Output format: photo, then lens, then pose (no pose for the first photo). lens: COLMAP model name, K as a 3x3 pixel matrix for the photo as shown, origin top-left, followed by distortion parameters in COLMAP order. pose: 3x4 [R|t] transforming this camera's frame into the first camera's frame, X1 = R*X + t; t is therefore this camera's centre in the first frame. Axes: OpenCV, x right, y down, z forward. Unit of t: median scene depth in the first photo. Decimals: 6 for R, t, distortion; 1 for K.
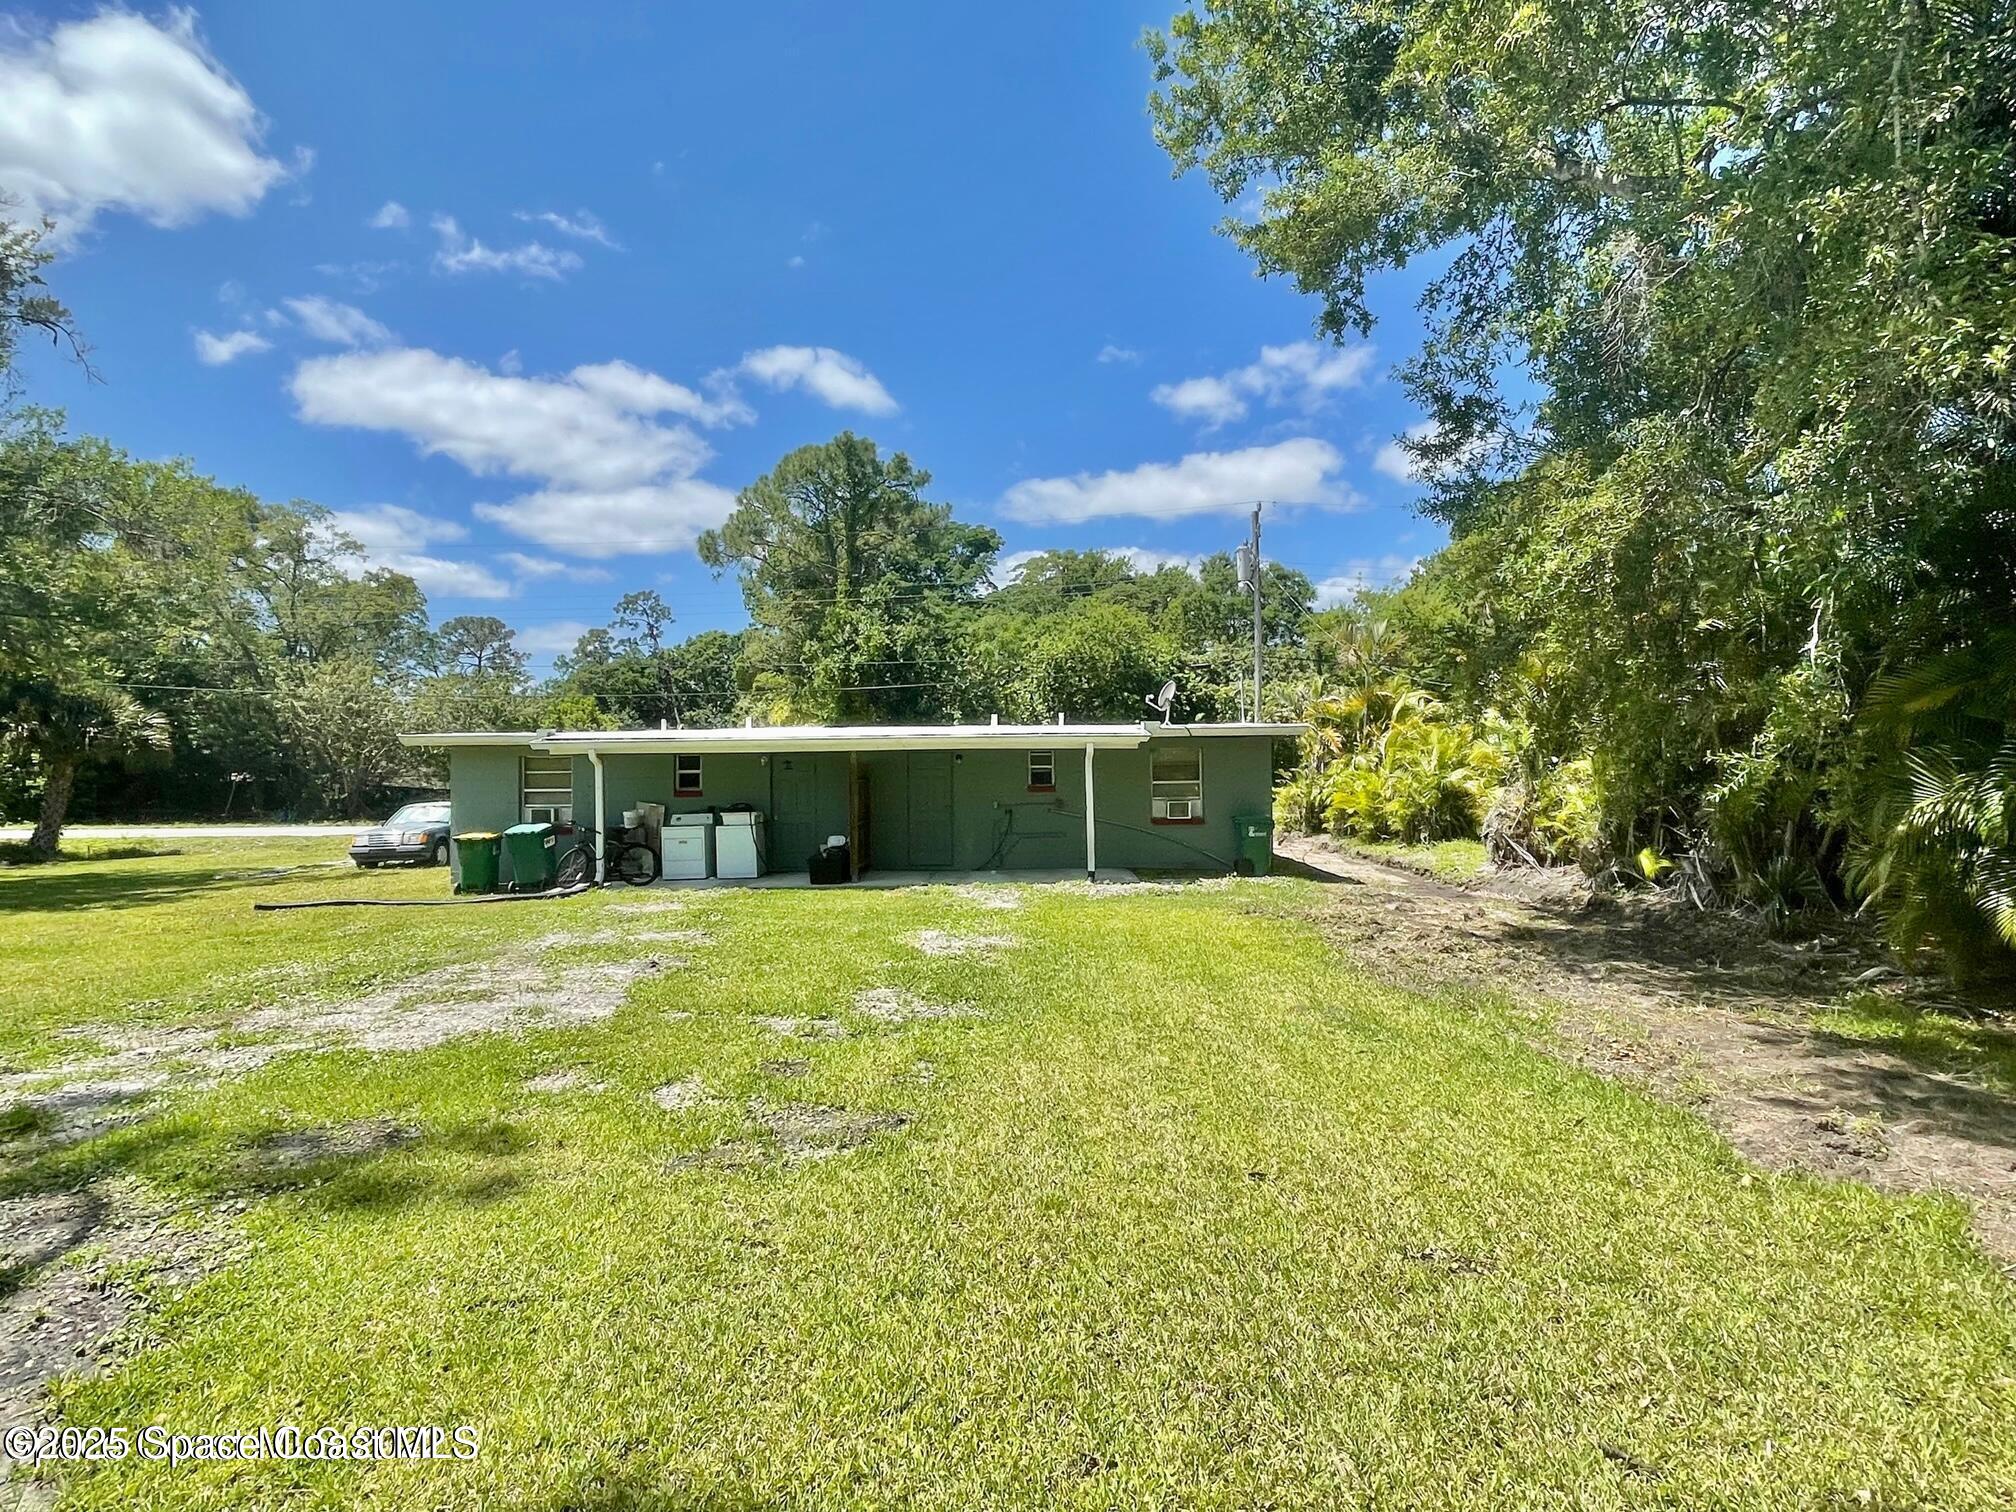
lens RADIAL K [[1098.7, 0, 1000.6], [0, 1098.7, 754.3], [0, 0, 1]] dist [0.003495, -0.005544]
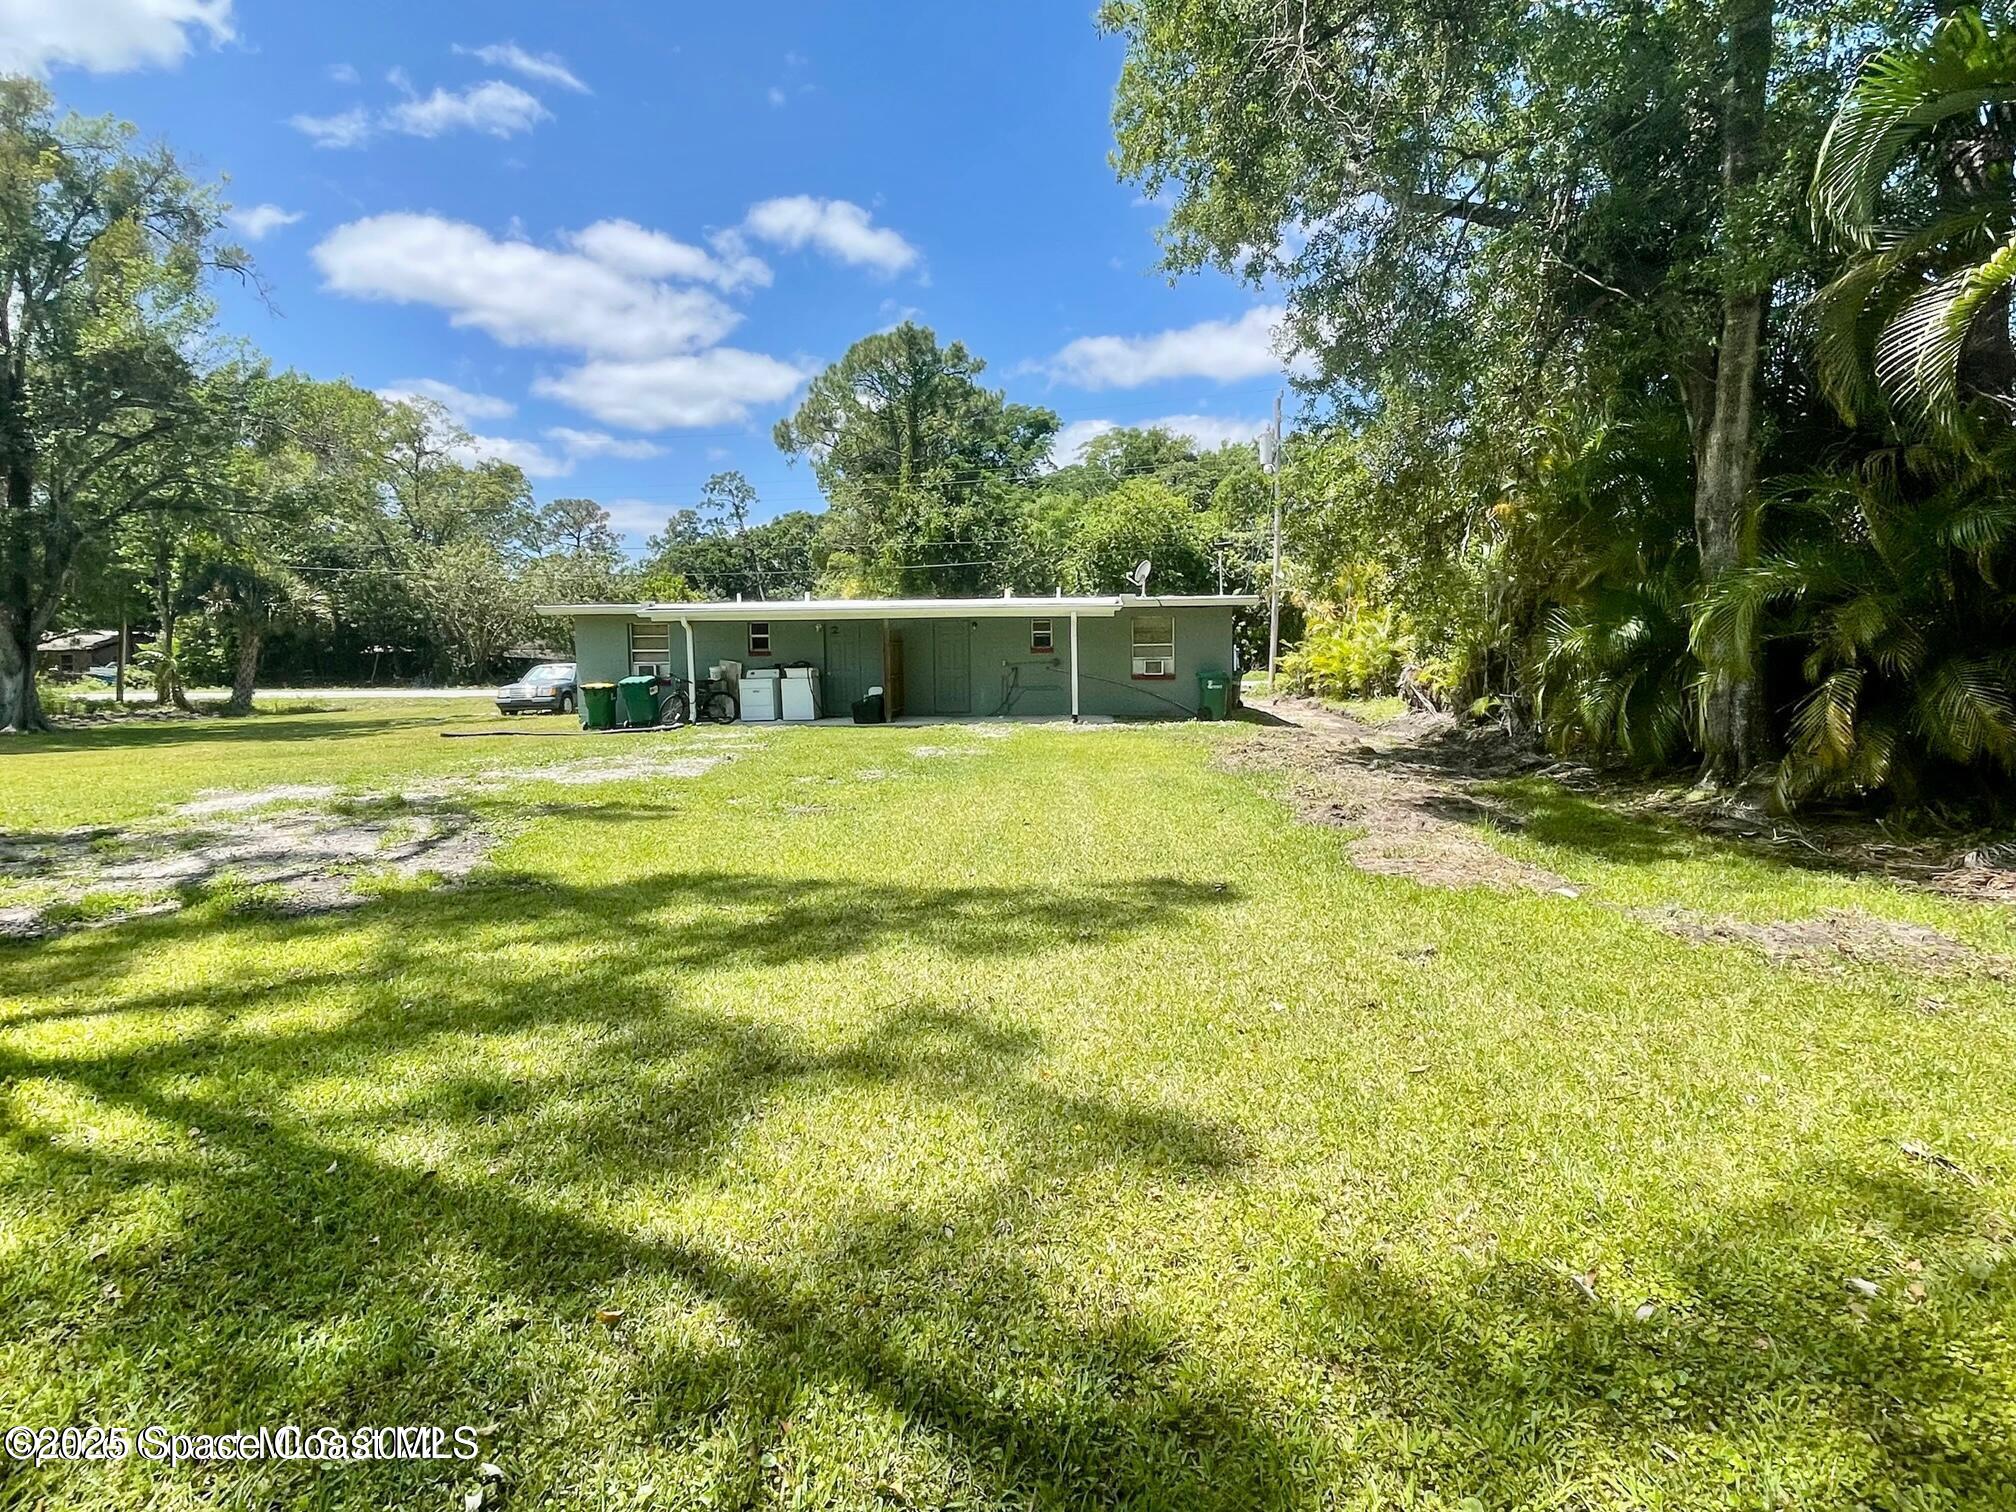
lens RADIAL K [[1098.7, 0, 1007.2], [0, 1098.7, 759.4], [0, 0, 1]] dist [0.003495, -0.005544]
pose [[0.997355, 0.007583, -0.072290, 0.041265], [0.000778, 0.993373, 0.114935, 0.005567], [0.072683, -0.114688, 0.990739, -0.108765]]
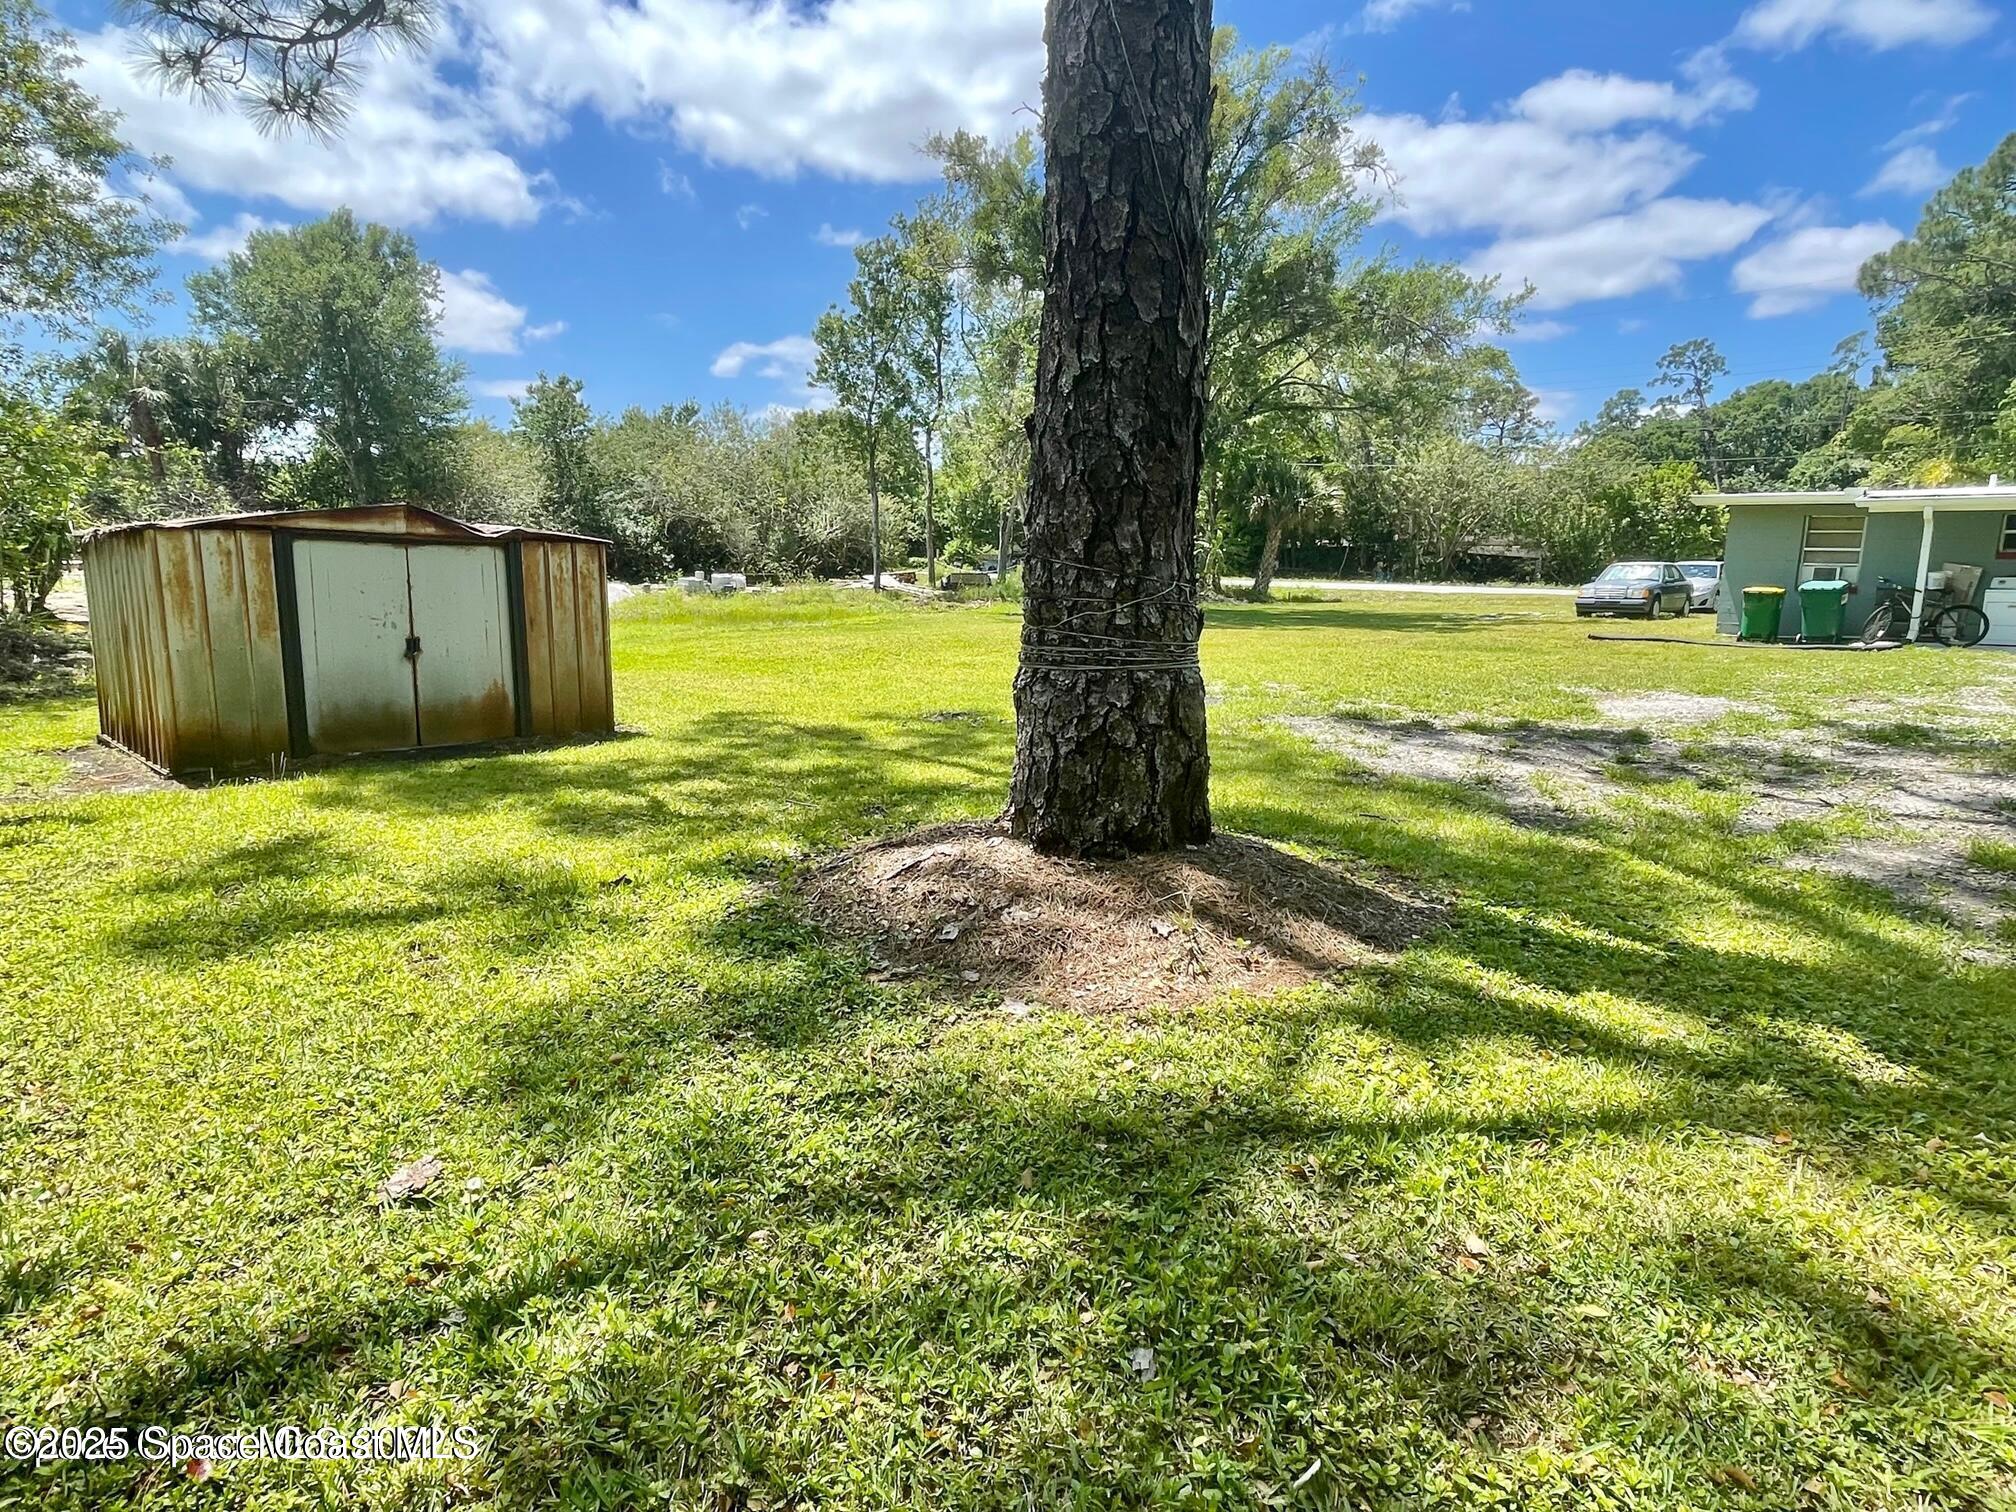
lens RADIAL K [[1098.7, 0, 1013.3], [0, 1098.7, 742.0], [0, 0, 1]] dist [0.003495, -0.005544]
pose [[0.696489, 0.141082, -0.703561, -0.091225], [-0.005449, 0.981493, 0.191421, 0.008121], [0.717547, -0.129489, 0.684368, -0.123914]]
